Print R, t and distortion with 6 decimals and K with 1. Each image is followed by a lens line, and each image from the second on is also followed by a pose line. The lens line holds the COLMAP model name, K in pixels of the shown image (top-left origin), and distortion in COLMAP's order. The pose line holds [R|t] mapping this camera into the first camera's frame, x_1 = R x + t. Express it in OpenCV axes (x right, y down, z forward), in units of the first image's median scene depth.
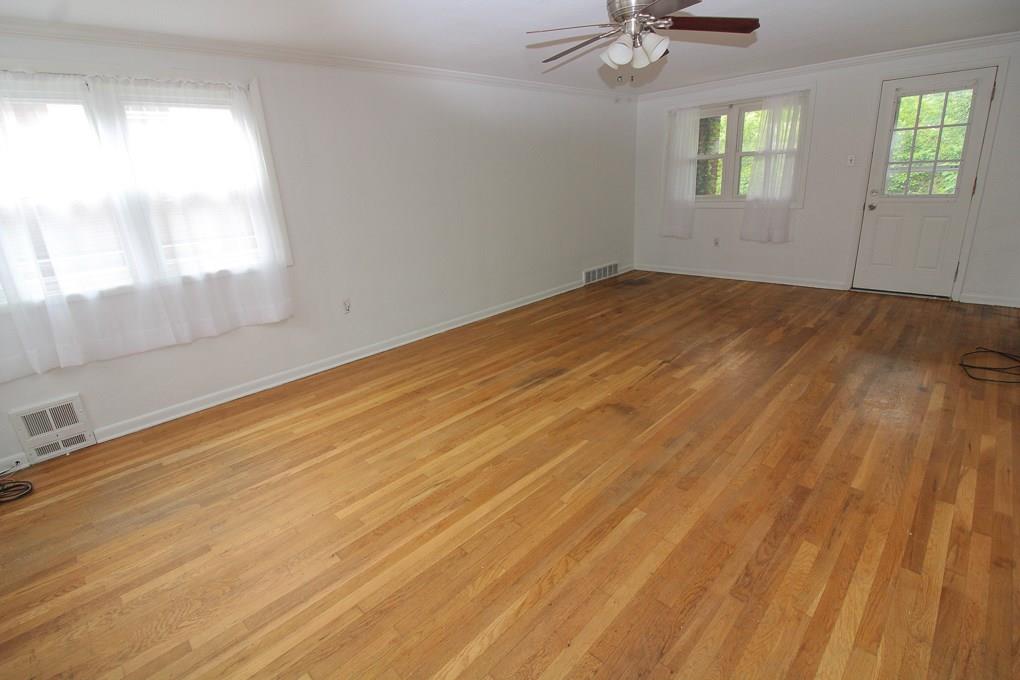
lens RADIAL K [[473.1, 0, 506.4], [0, 473.1, 327.3], [0, 0, 1]] dist [-0.004946, -0.010504]
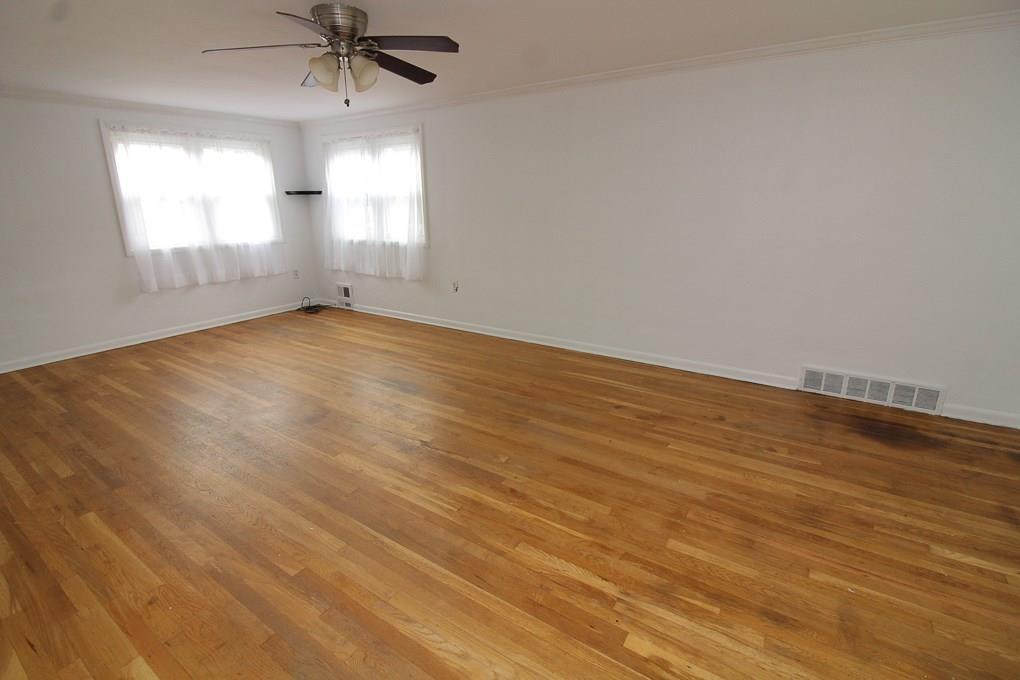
lens RADIAL K [[473.1, 0, 506.4], [0, 473.1, 327.3], [0, 0, 1]] dist [-0.004946, -0.010504]
pose [[0.193155, 0.310838, -0.930629, 1.104935], [-0.294739, 0.923067, 0.247137, -0.358795], [0.935853, 0.226557, 0.269911, 0.940860]]
